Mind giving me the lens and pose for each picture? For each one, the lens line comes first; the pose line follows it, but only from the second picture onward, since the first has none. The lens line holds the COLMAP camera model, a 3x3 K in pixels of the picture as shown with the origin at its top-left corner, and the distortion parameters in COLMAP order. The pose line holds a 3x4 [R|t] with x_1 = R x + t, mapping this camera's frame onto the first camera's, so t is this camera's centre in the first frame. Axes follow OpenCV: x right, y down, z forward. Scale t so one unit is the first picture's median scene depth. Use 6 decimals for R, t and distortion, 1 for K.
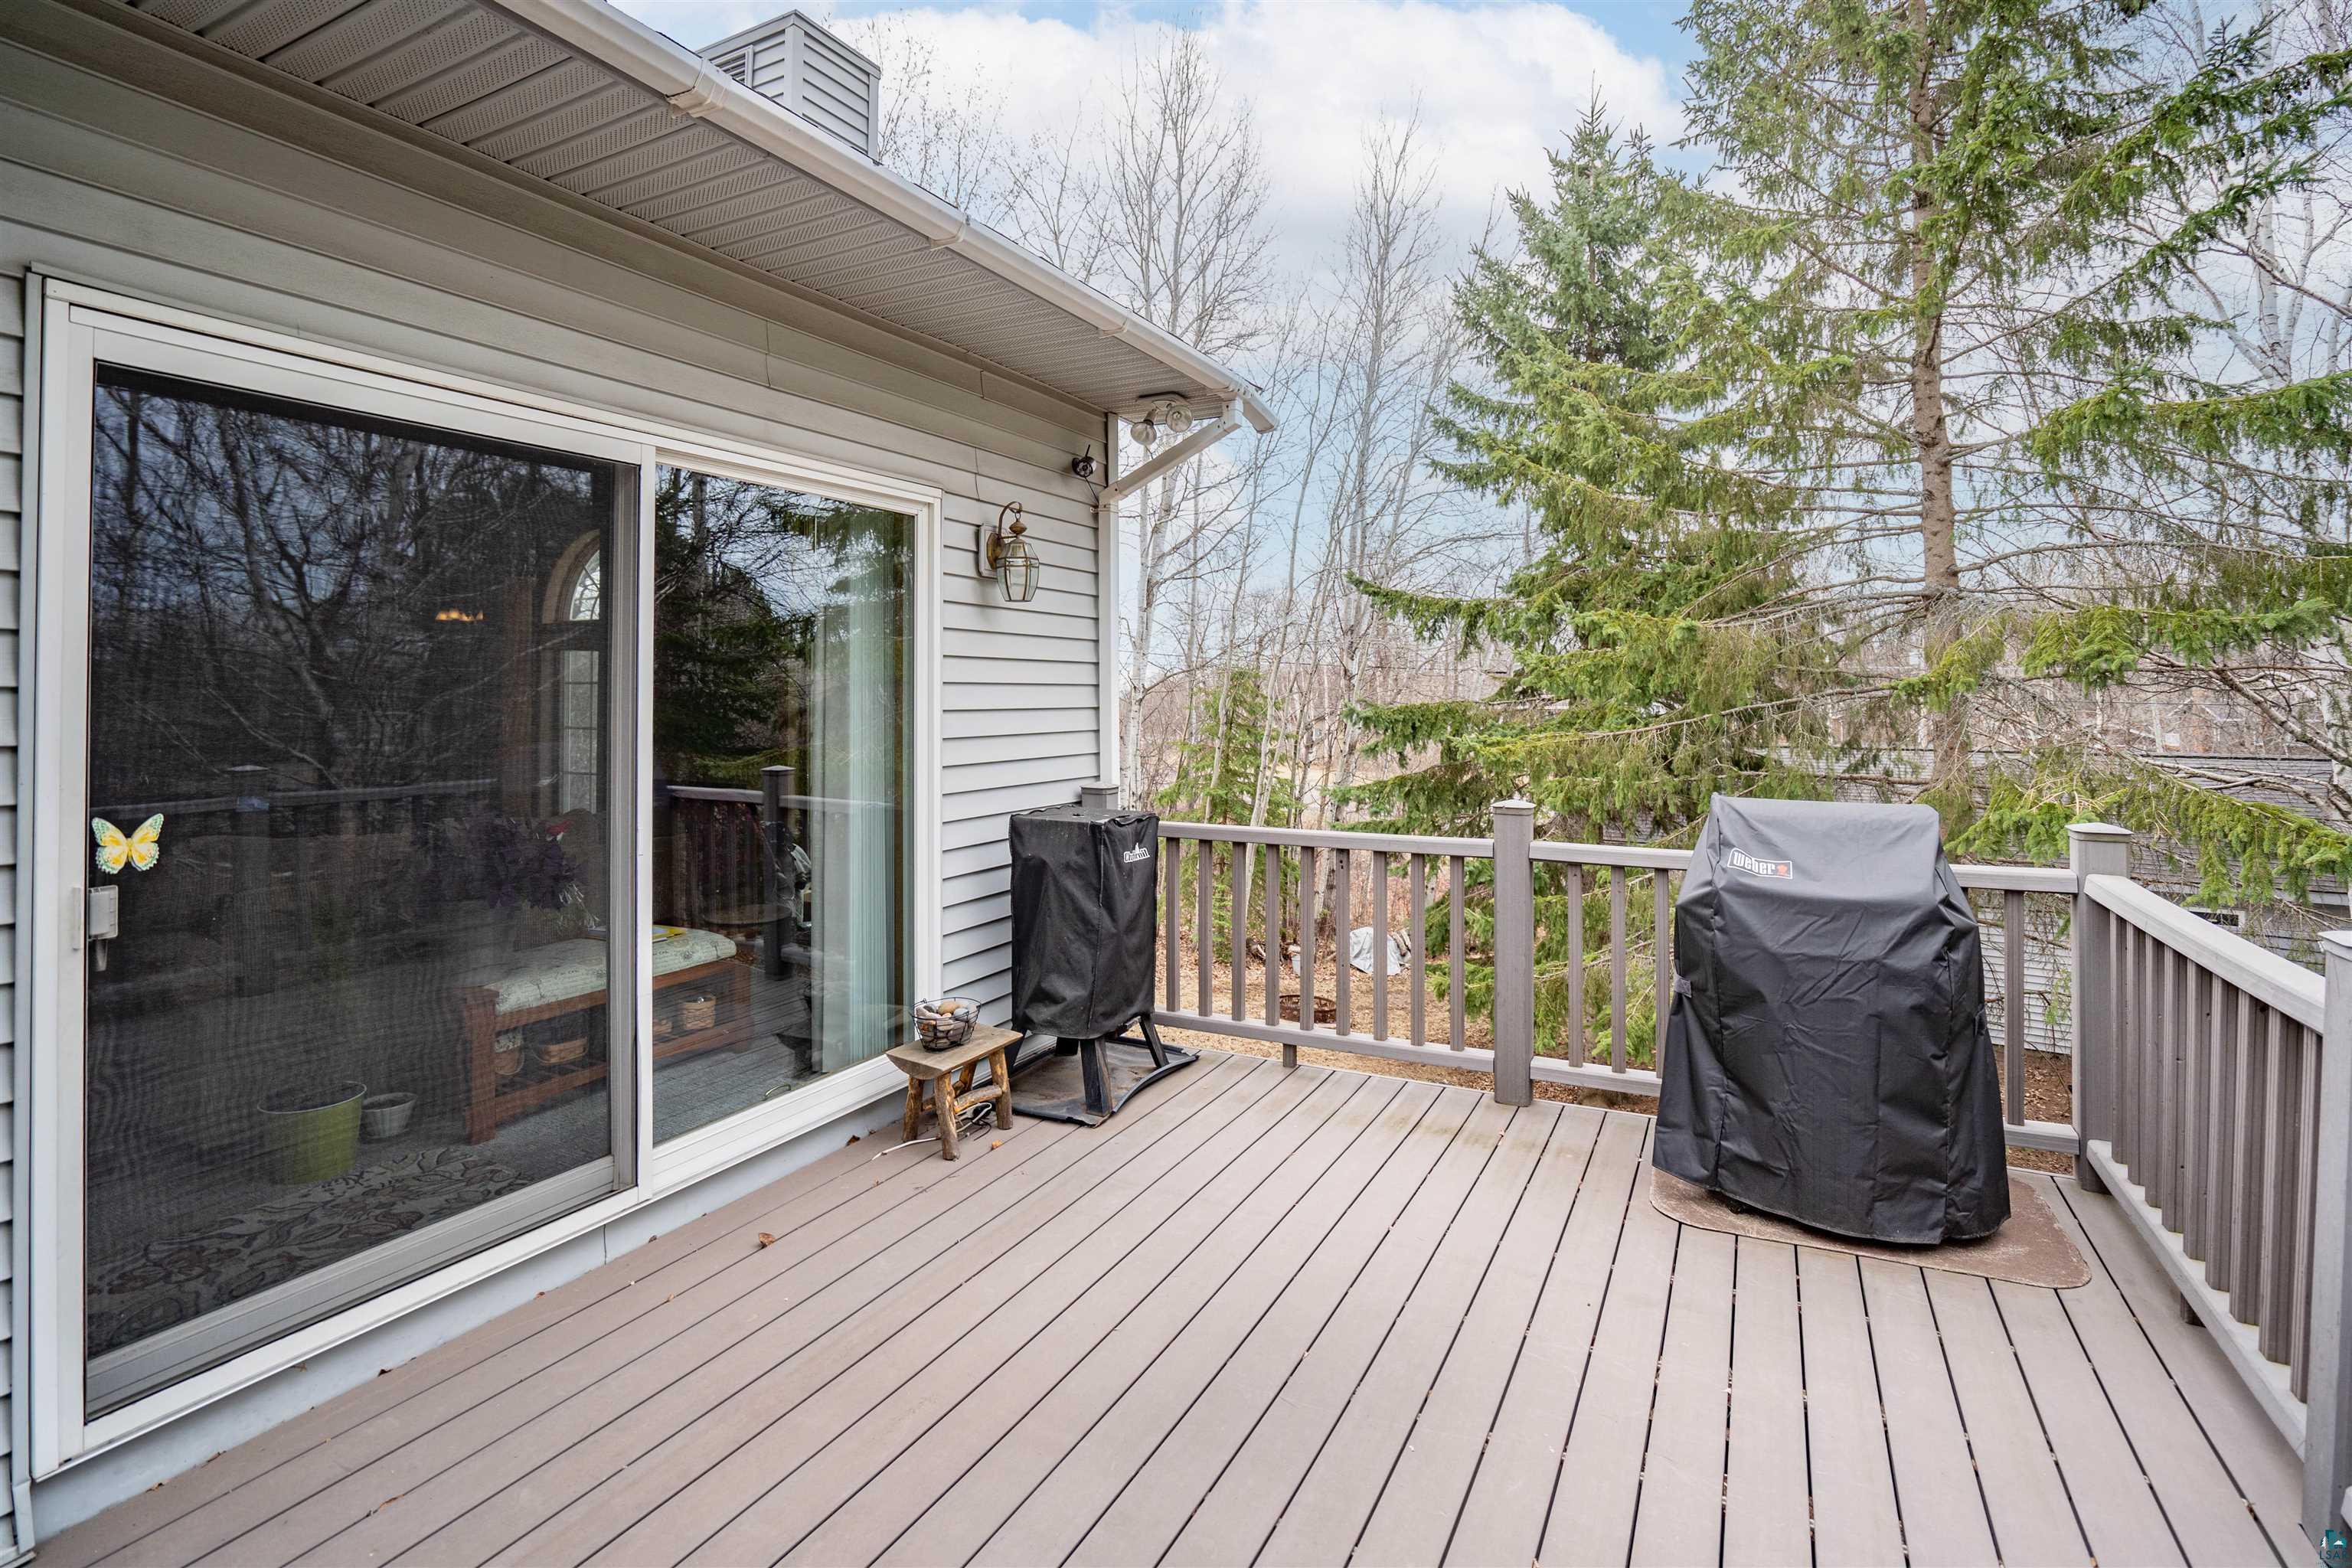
lens RADIAL K [[1113.8, 0, 1182.4], [0, 1113.8, 677.3], [0, 0, 1]] dist [-0.016340, -0.000004]
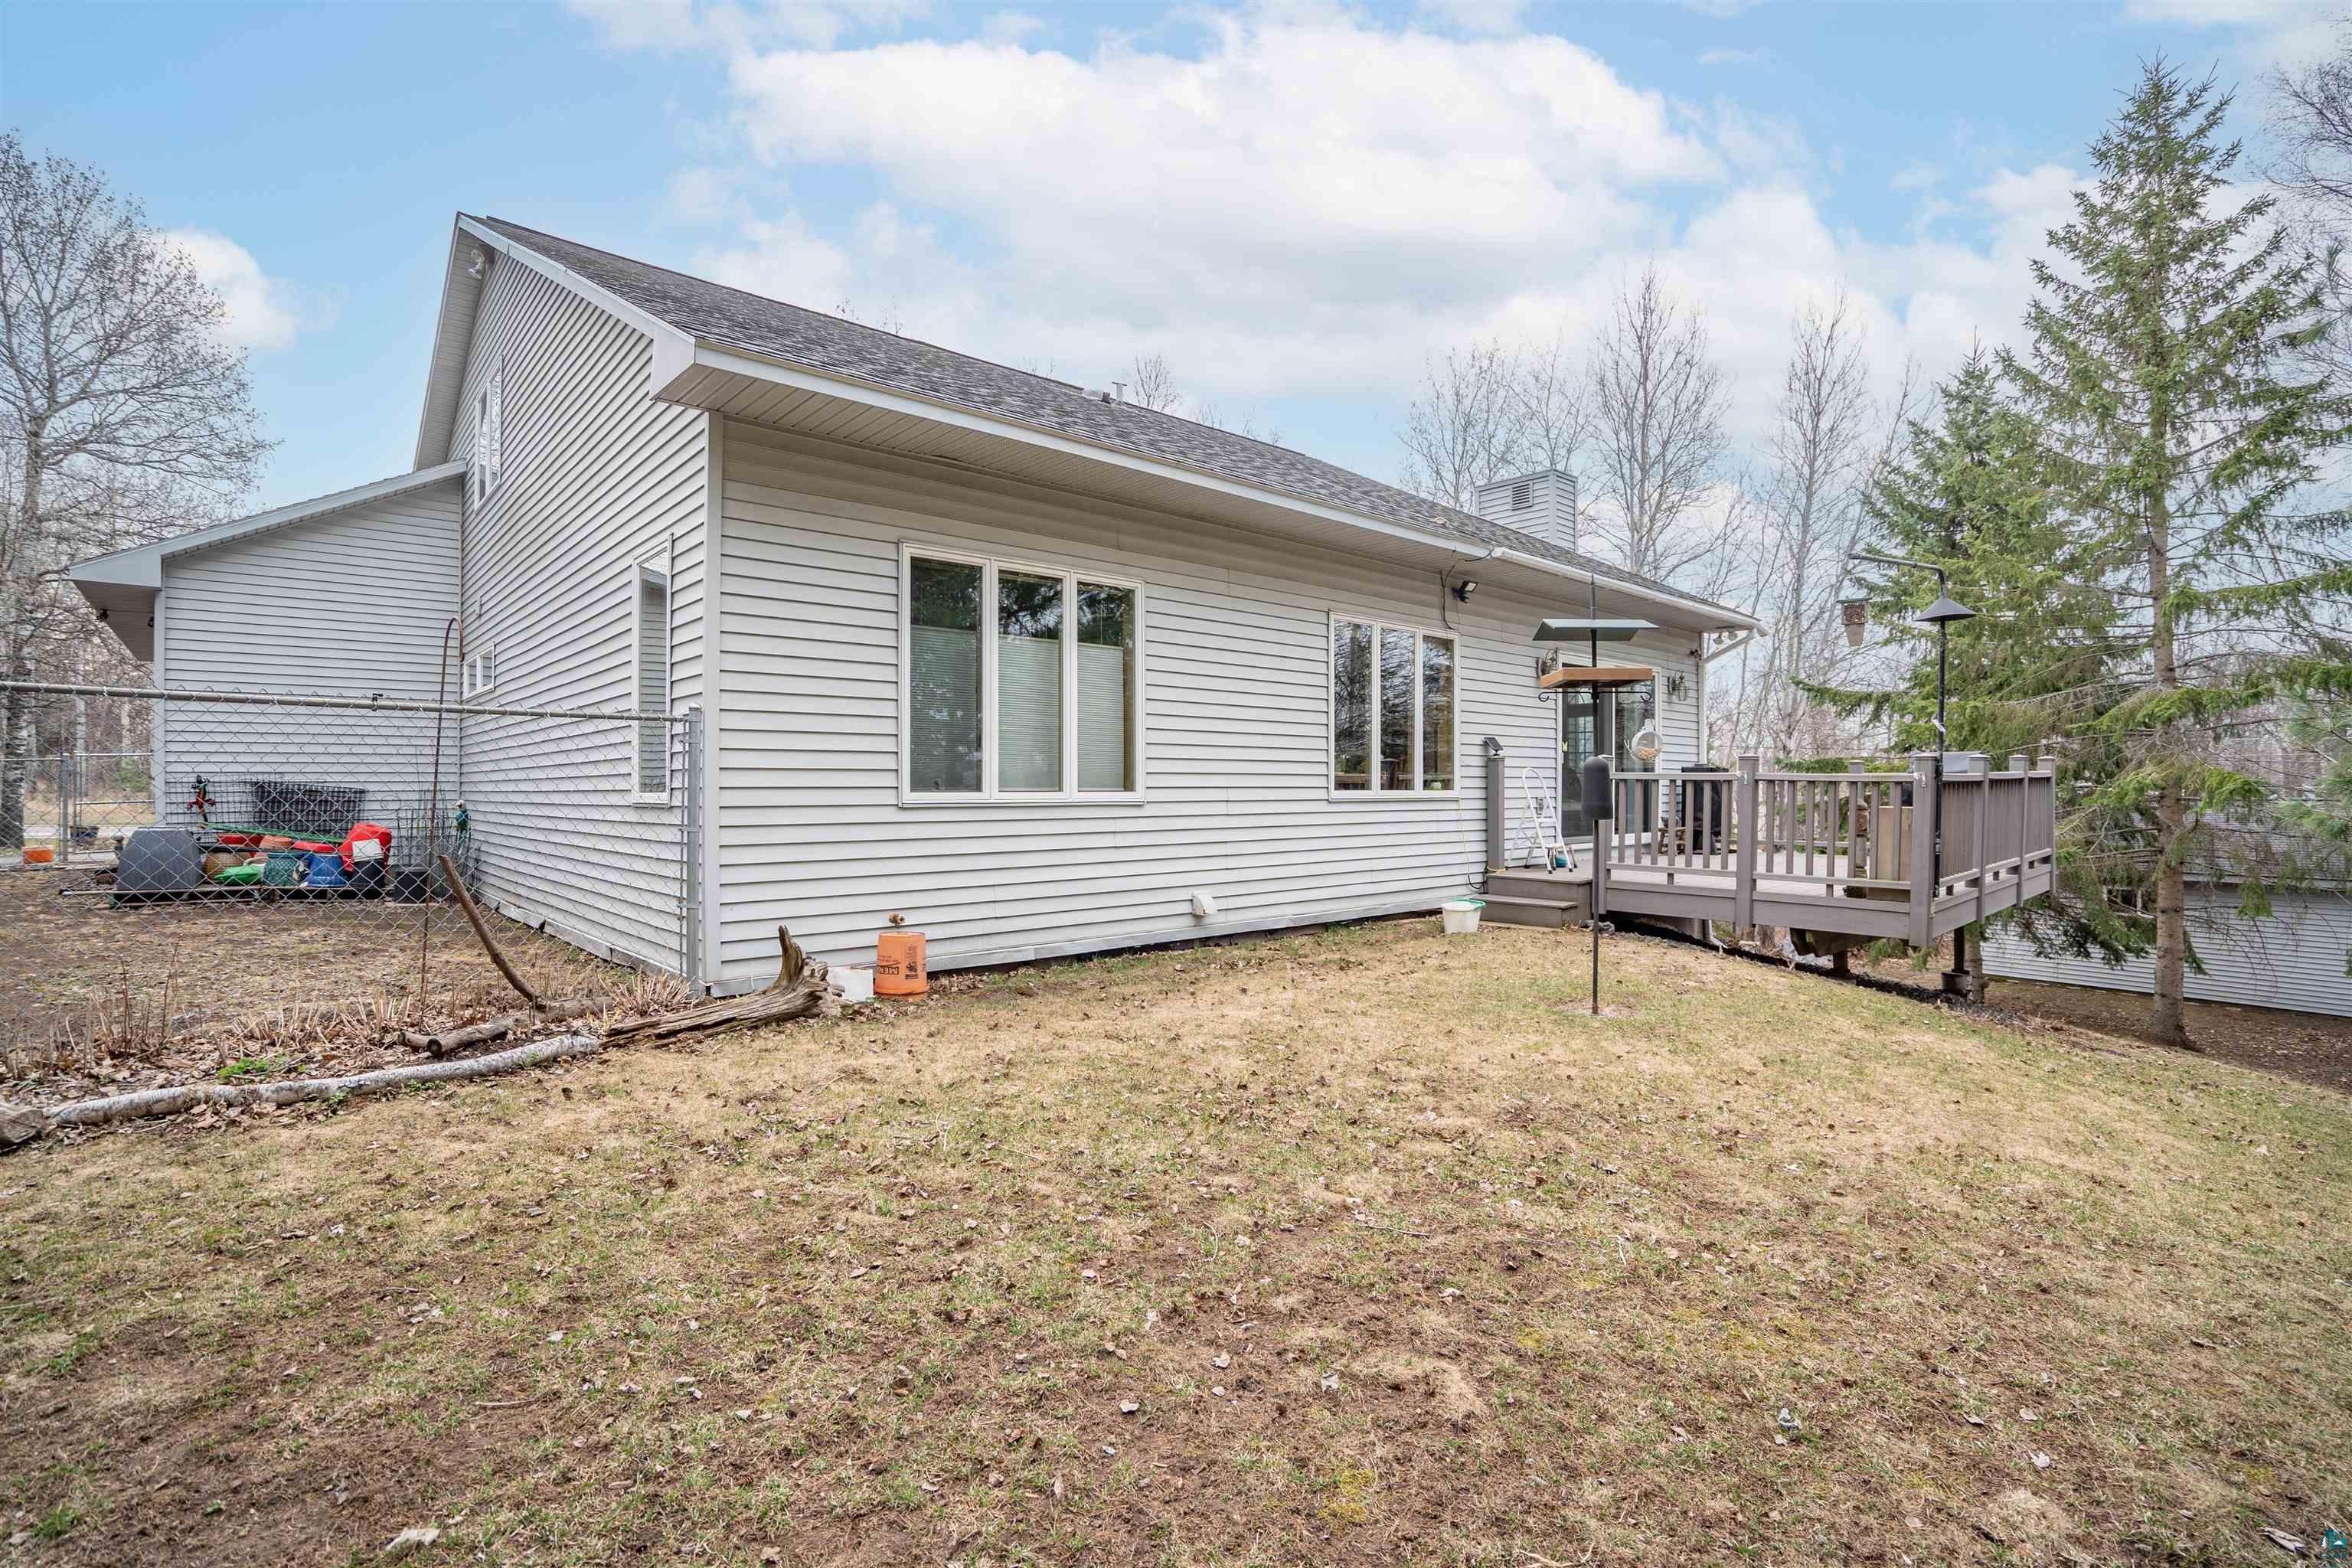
lens RADIAL K [[1073.5, 0, 1163.6], [0, 1073.5, 783.2], [0, 0, 1]] dist [-0.041272, 0.012902]
pose [[0.930198, -0.001658, -0.367054, -0.123979], [0.004235, 0.999972, 0.006213, 0.042726], [0.367033, -0.007334, 0.930179, -0.709477]]
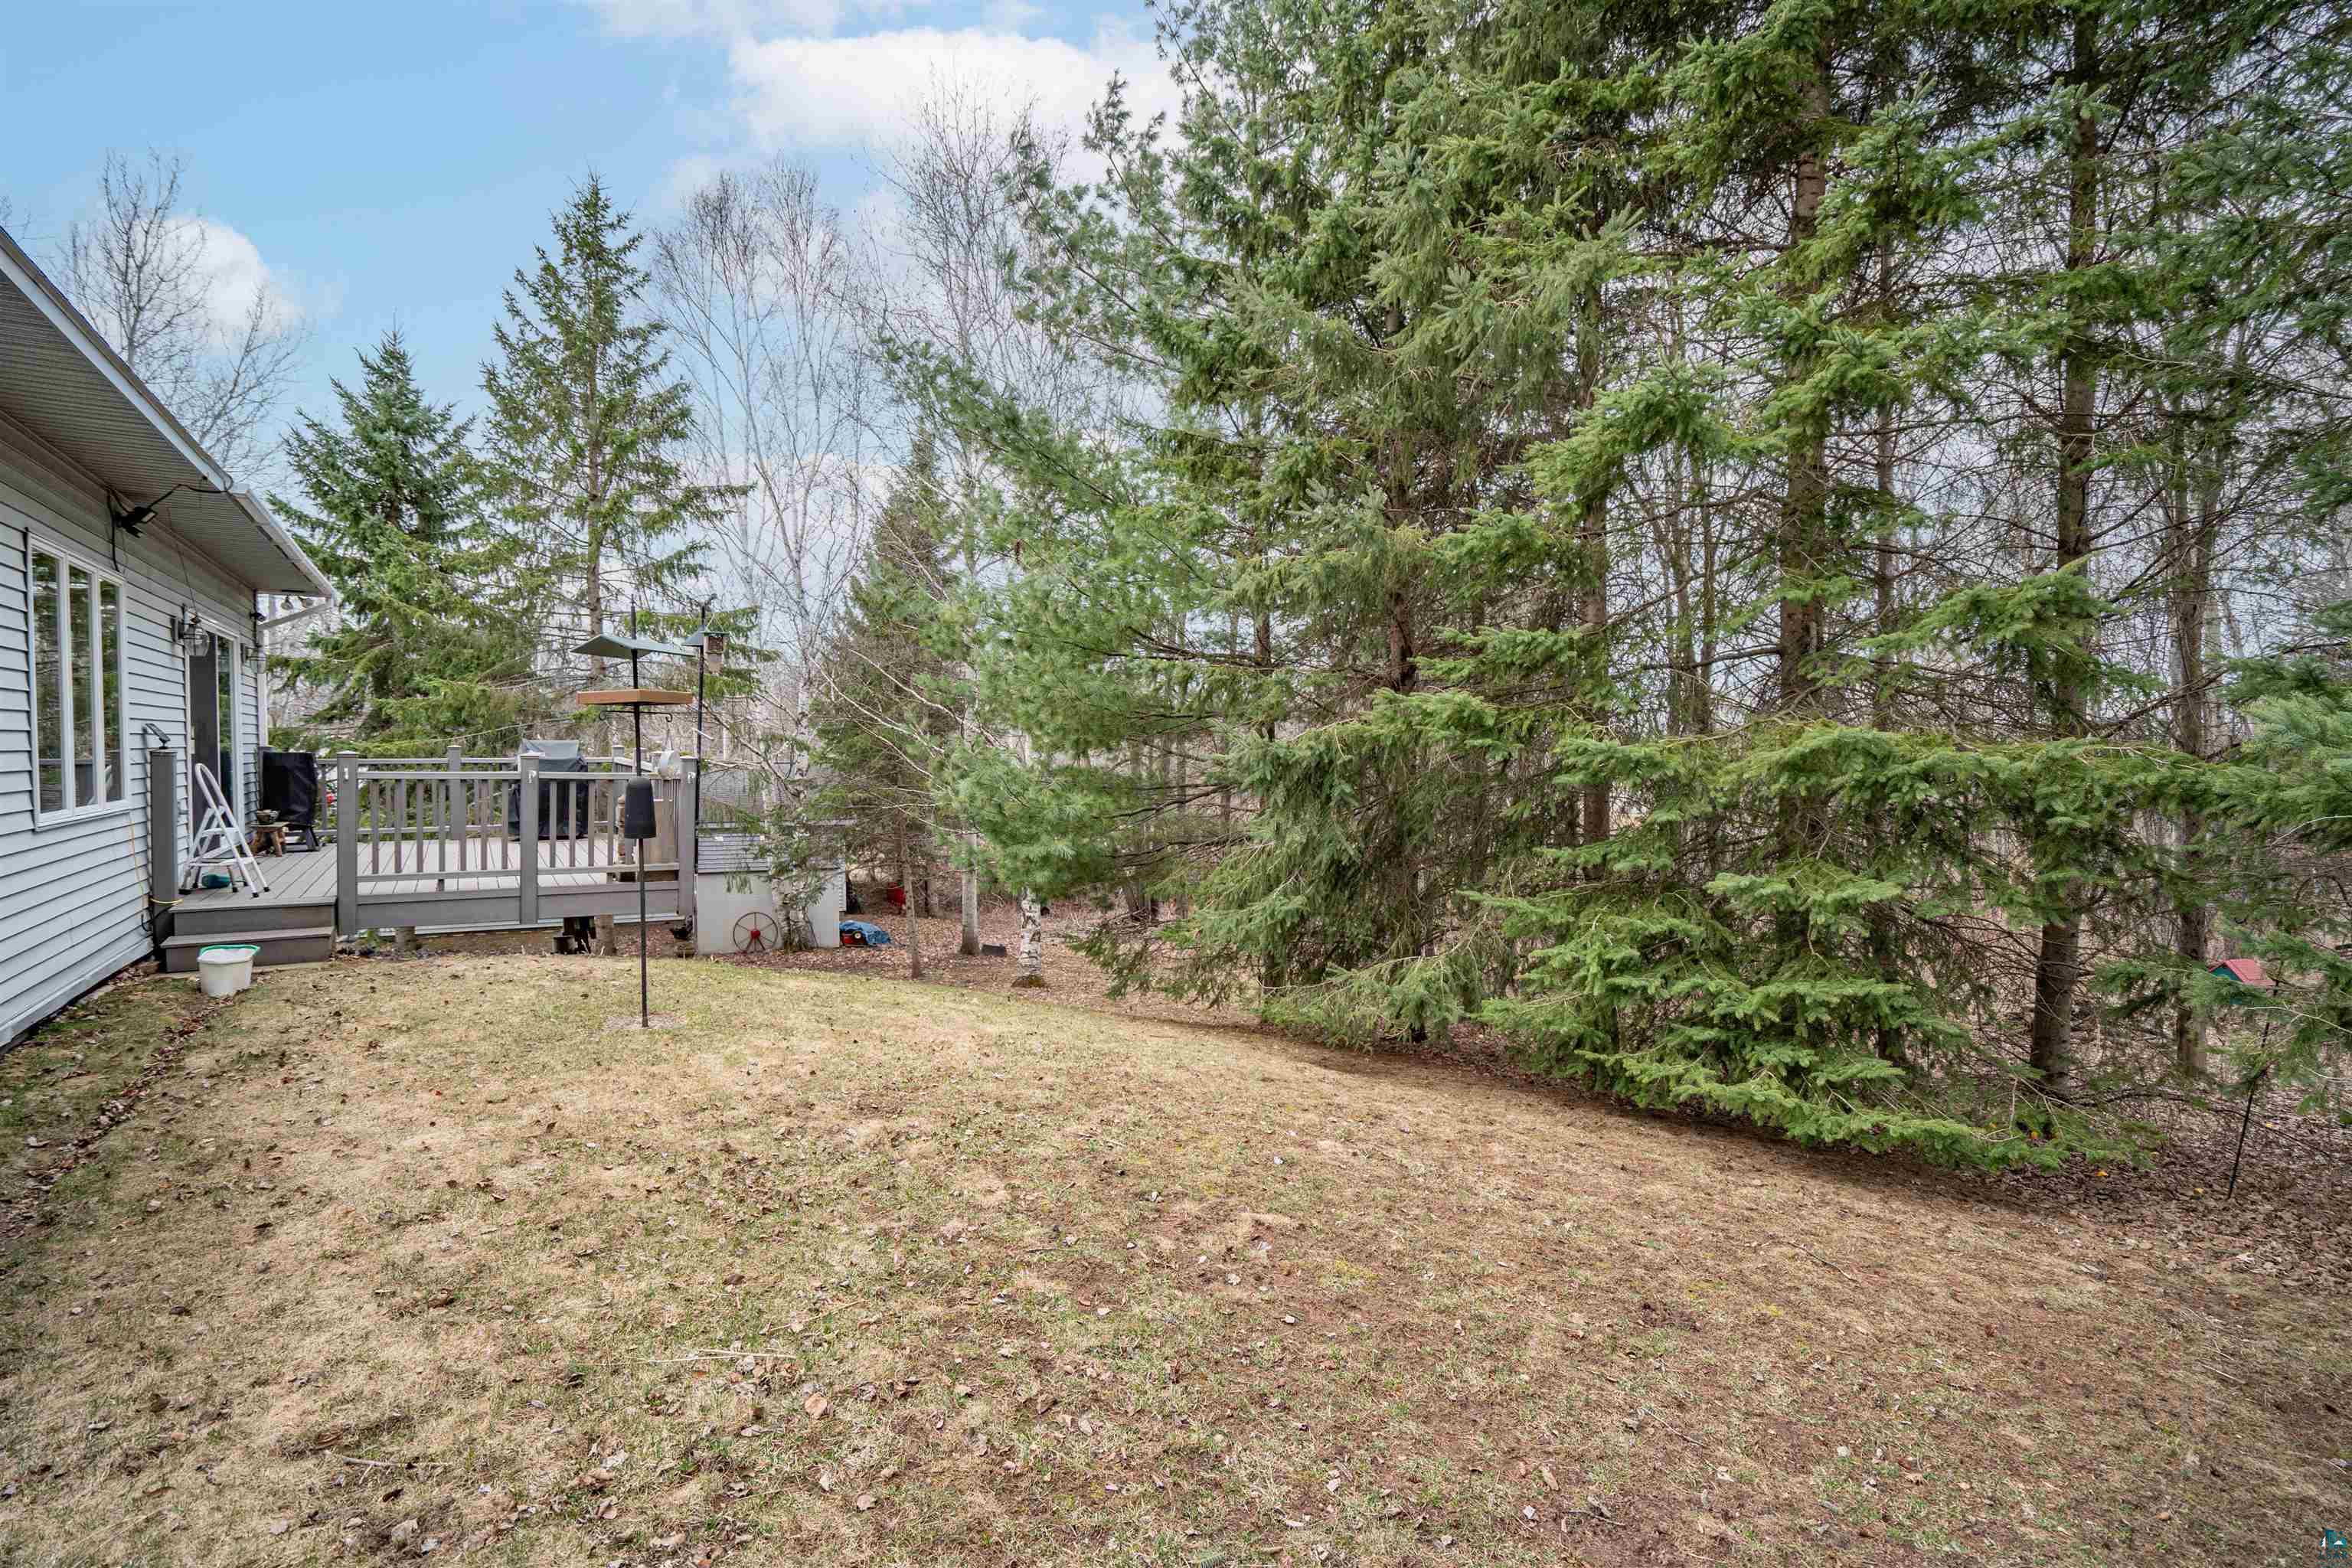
lens RADIAL K [[1073.5, 0, 1163.6], [0, 1073.5, 783.2], [0, 0, 1]] dist [-0.041272, 0.012902]
pose [[0.500259, -0.027946, 0.865425, -0.366220], [-0.015139, 0.999044, 0.041011, 0.019584], [-0.865743, -0.033618, 0.499358, -0.652875]]
